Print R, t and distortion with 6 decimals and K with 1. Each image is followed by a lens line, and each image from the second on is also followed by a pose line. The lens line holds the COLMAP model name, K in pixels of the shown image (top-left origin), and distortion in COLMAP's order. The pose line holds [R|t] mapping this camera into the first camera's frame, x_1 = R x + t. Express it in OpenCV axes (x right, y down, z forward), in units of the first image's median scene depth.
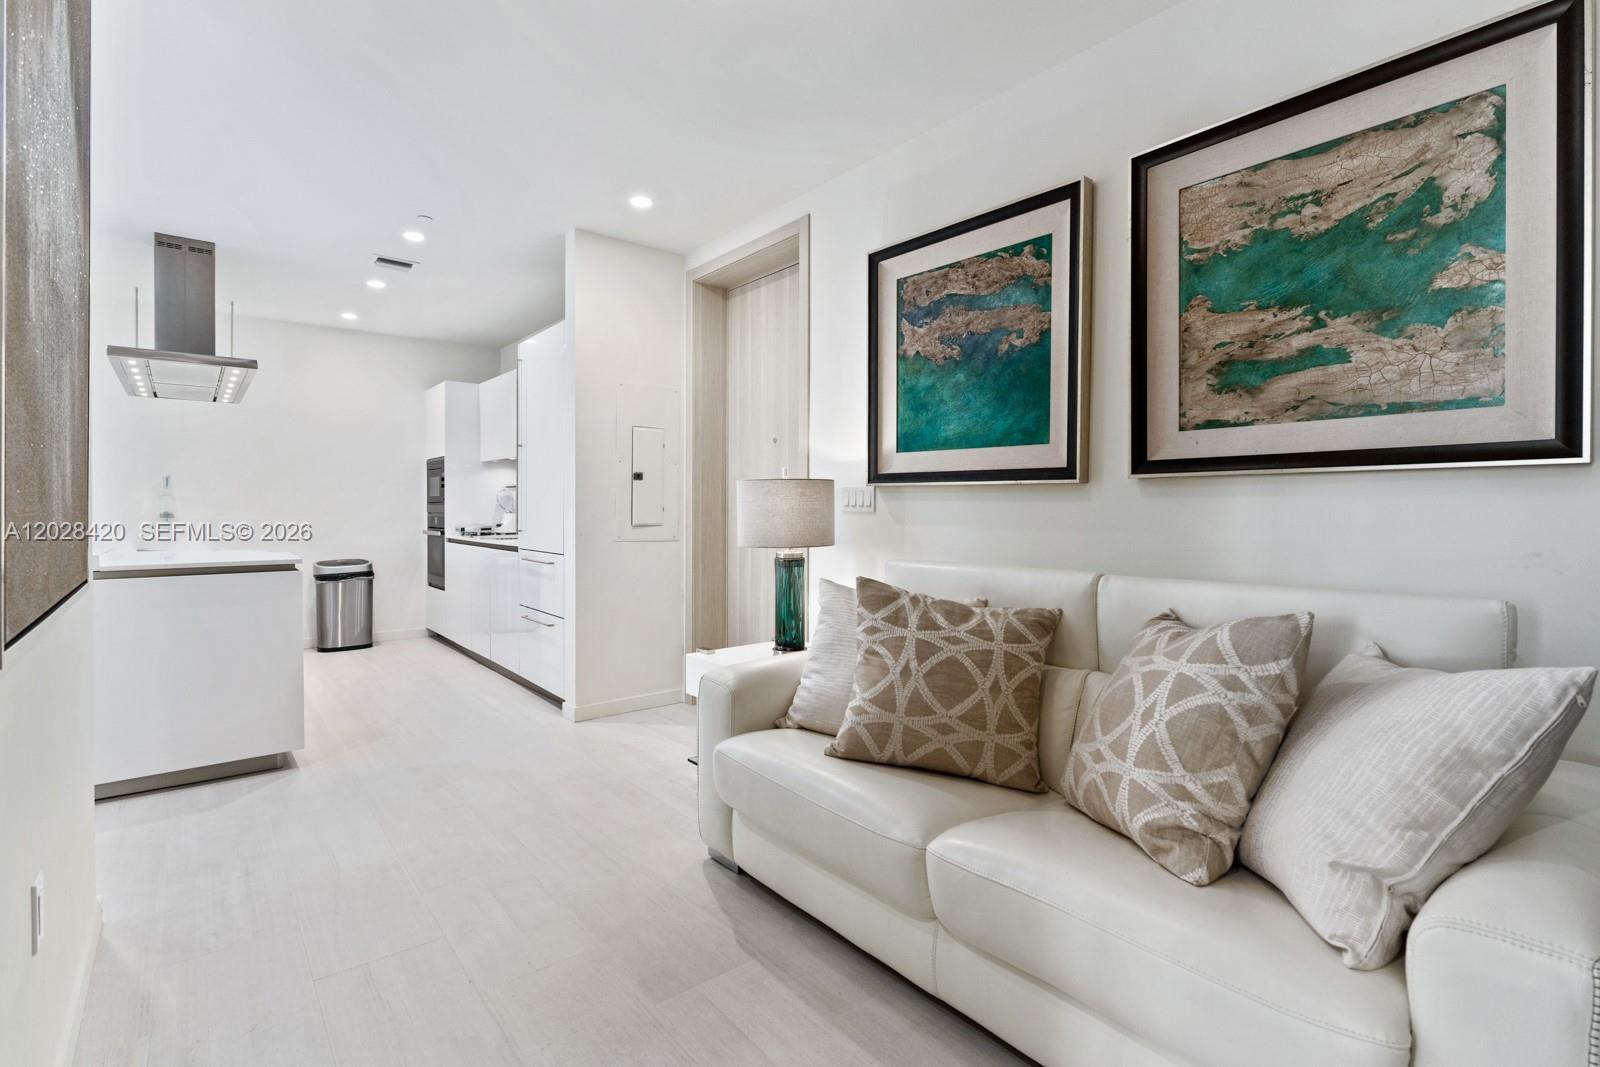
lens RADIAL K [[747.2, 0, 810.2], [0, 747.2, 517.2], [0, 0, 1]] dist [-0.002162, -0.000394]
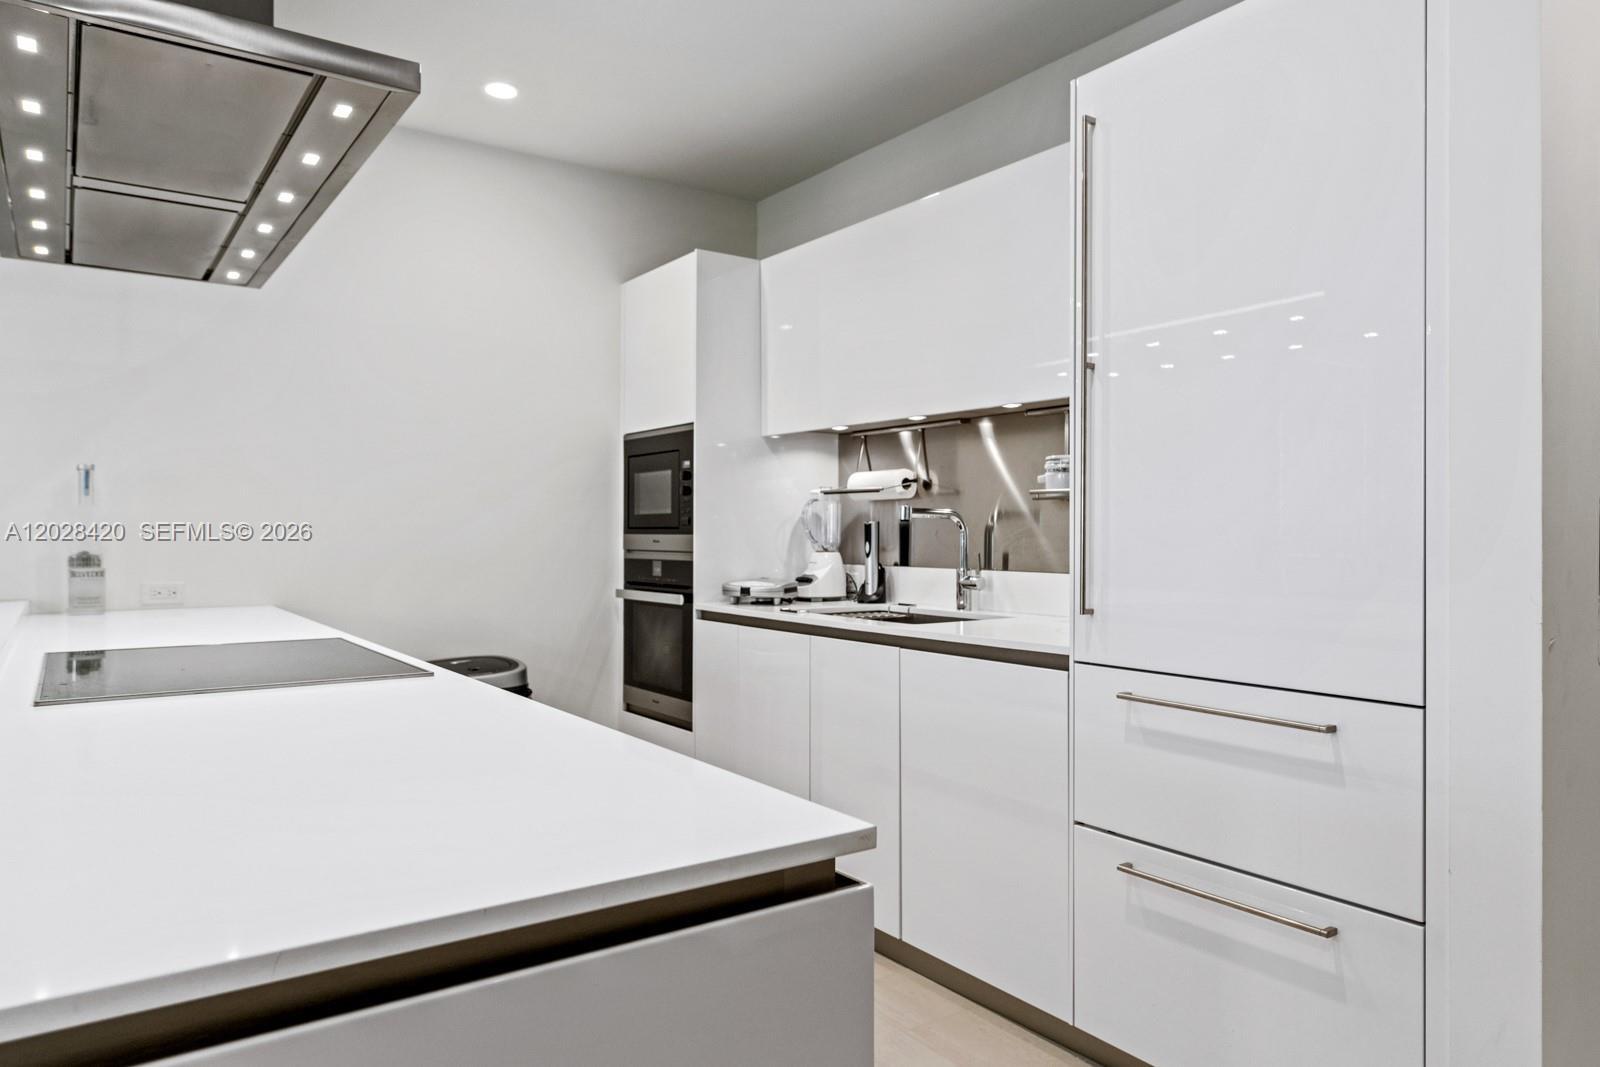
lens RADIAL K [[1053.9, 0, 872.0], [0, 1053.9, 527.2], [0, 0, 1]] dist [-0.004252, -0.001279]
pose [[0.998960, -0.003283, -0.045472, -0.356167], [0.002360, 0.999790, -0.020351, -0.007679], [0.045529, 0.020222, 0.998758, 0.389792]]
